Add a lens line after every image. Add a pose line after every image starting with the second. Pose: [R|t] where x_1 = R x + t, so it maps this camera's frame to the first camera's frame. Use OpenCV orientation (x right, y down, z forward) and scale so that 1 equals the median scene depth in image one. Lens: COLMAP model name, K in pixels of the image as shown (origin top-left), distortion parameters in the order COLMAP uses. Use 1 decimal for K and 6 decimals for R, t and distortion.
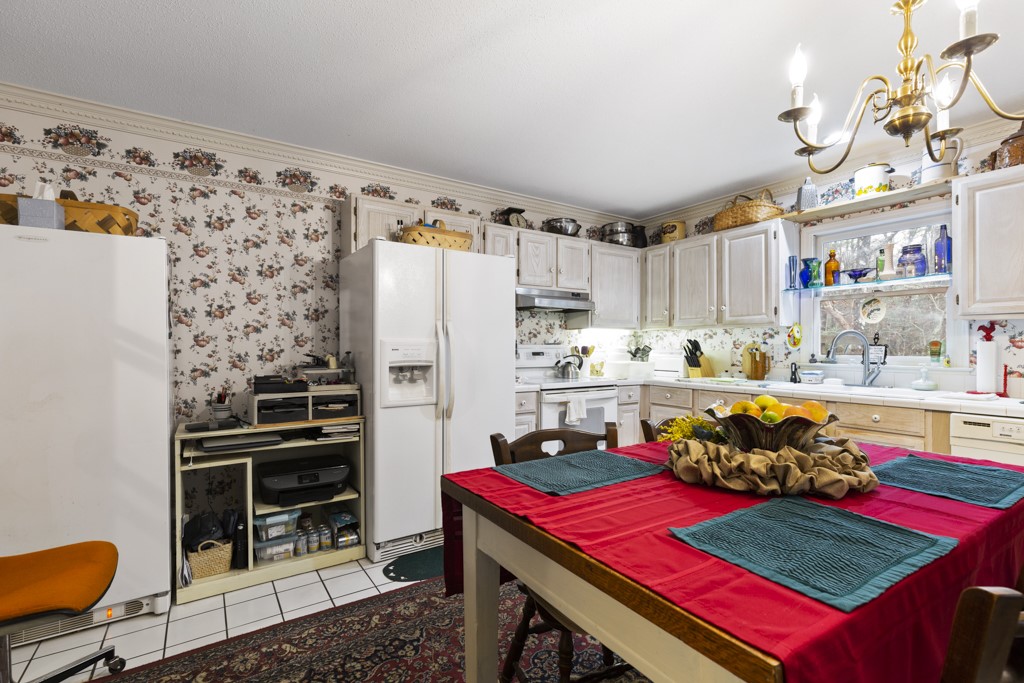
lens RADIAL K [[469.7, 0, 512.9], [0, 469.7, 344.3], [0, 0, 1]] dist [-0.001162, -0.000079]
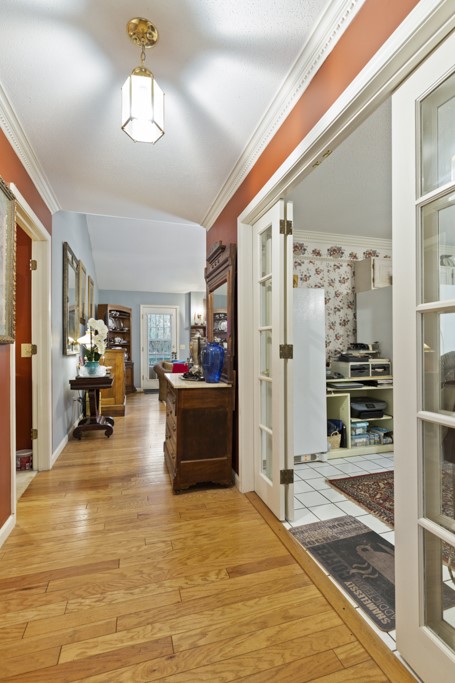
lens RADIAL K [[326.4, 0, 225.6], [0, 326.4, 340.9], [0, 0, 1]] dist [0.005347, 0.000103]
pose [[0.956494, -0.008270, -0.291634, -0.577648], [0.007053, 0.999961, -0.005223, 0.015534], [0.291666, 0.002939, 0.956516, -0.452099]]
